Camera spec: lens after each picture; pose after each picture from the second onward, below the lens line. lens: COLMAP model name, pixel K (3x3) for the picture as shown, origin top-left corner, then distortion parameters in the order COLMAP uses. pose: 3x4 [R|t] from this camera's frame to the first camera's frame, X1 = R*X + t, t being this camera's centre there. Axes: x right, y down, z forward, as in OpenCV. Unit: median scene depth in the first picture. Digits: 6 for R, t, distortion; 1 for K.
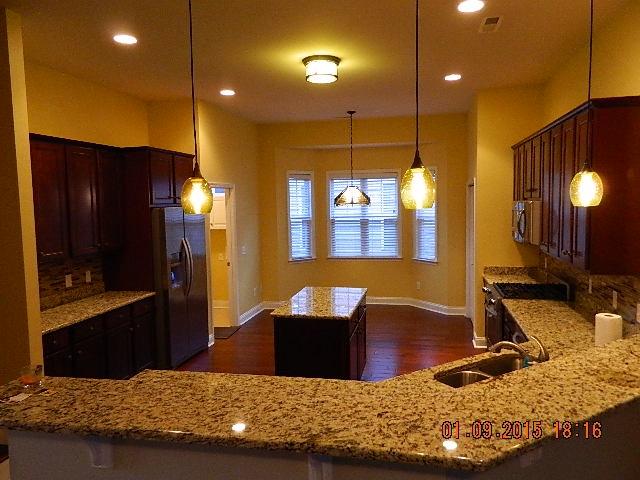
lens RADIAL K [[489.2, 0, 322.3], [0, 489.2, 240.3], [0, 0, 1]] dist [0.026835, -0.020205]
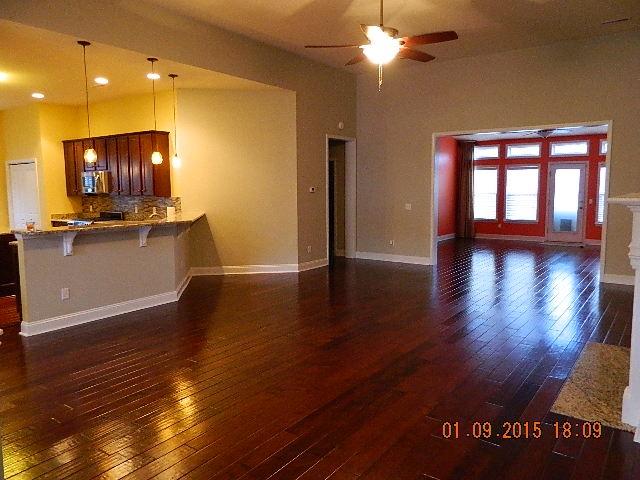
lens RADIAL K [[489.2, 0, 320.5], [0, 489.2, 238.8], [0, 0, 1]] dist [0.026835, -0.020205]
pose [[0.410756, -0.085376, 0.907739, -2.124352], [0.080564, 0.995110, 0.057138, 0.306620], [-0.908179, 0.049661, 0.415625, -1.248969]]
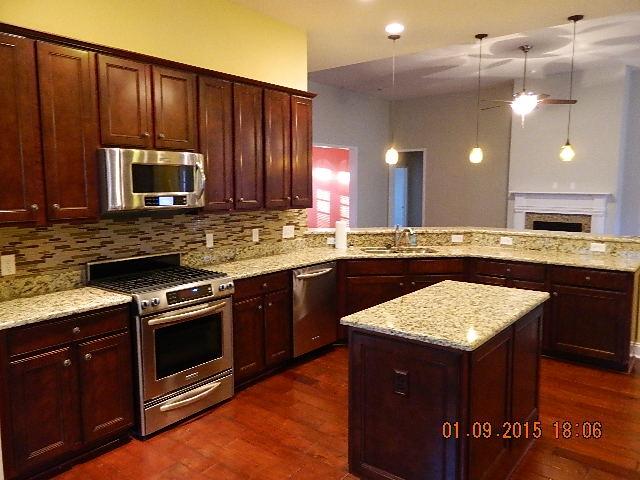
lens RADIAL K [[489.2, 0, 321.2], [0, 489.2, 235.6], [0, 0, 1]] dist [0.026835, -0.020205]
pose [[-0.891190, -0.029144, 0.452694, -0.243503], [0.056791, 0.982915, 0.175079, -0.156348], [-0.450062, 0.181737, -0.874309, 3.352468]]
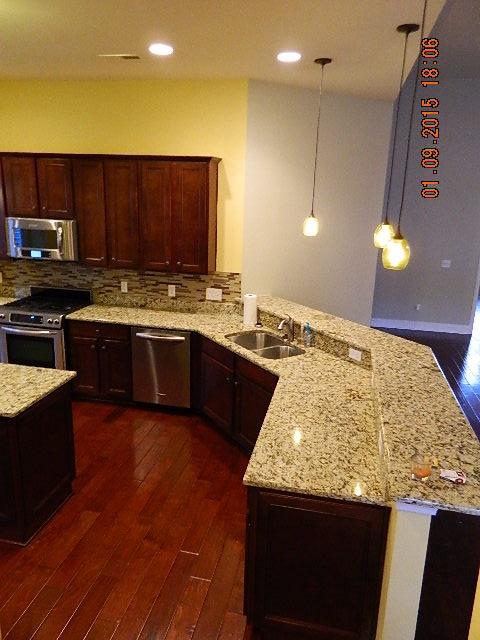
lens RADIAL K [[489.2, 0, 239.5], [0, 489.2, 317.8], [0, 0, 1]] dist [0.026835, -0.020205]
pose [[0.015482, -0.241505, 0.970276, -1.359648], [0.055231, 0.969117, 0.240335, -0.228336], [-0.998354, 0.049868, 0.028342, 1.241547]]
